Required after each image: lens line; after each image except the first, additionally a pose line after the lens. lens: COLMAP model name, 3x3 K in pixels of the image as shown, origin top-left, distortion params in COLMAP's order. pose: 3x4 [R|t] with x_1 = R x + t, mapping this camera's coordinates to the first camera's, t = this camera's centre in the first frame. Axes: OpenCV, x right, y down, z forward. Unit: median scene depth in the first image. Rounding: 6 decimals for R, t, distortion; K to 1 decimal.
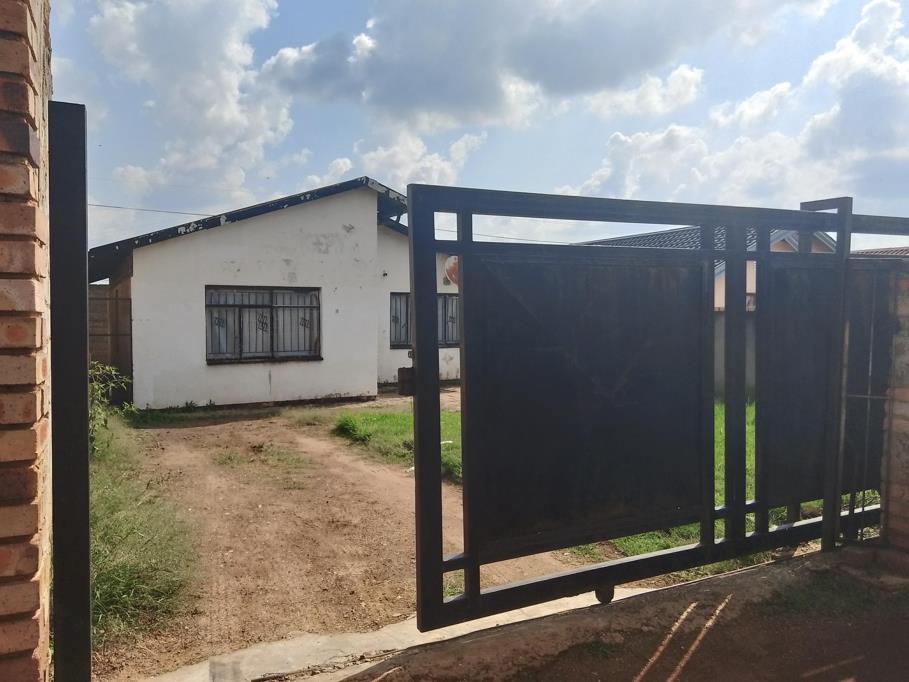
lens RADIAL K [[680.0, 0, 451.8], [0, 680.0, 328.6], [0, 0, 1]] dist [0.056767, -0.004224]
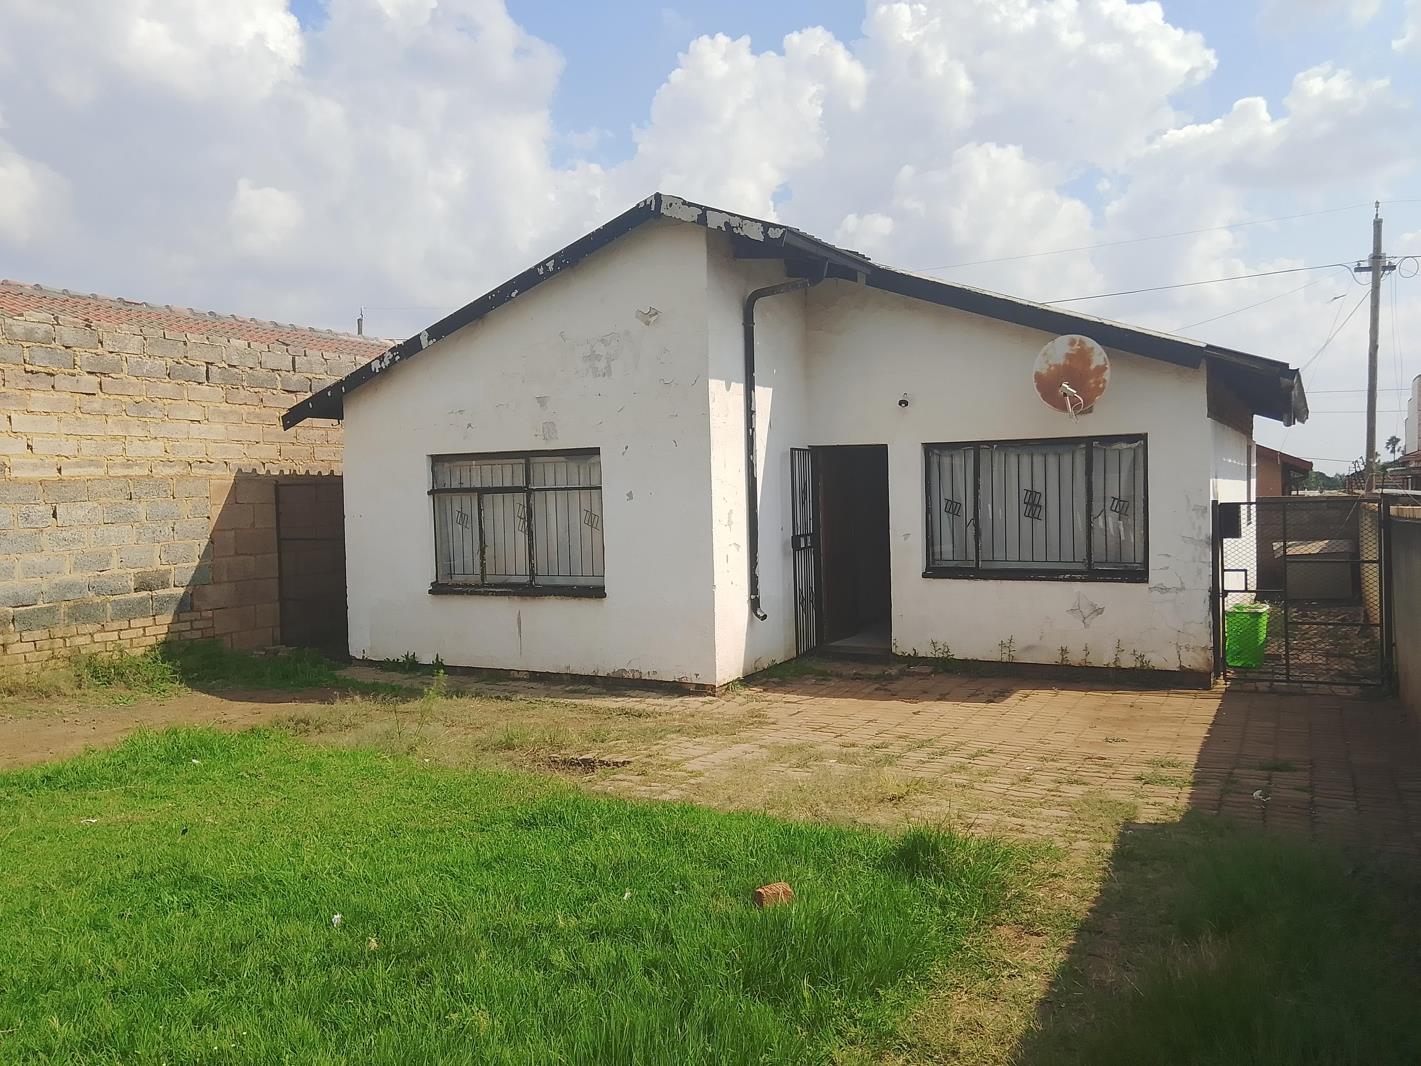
lens RADIAL K [[1062.9, 0, 706.3], [0, 1062.9, 513.6], [0, 0, 1]] dist [0.056767, -0.004224]
pose [[0.550761, 0.005083, -0.834647, 0.491474], [0.003934, 0.999955, 0.008686, -0.019966], [0.834654, -0.008067, 0.550716, 0.658337]]
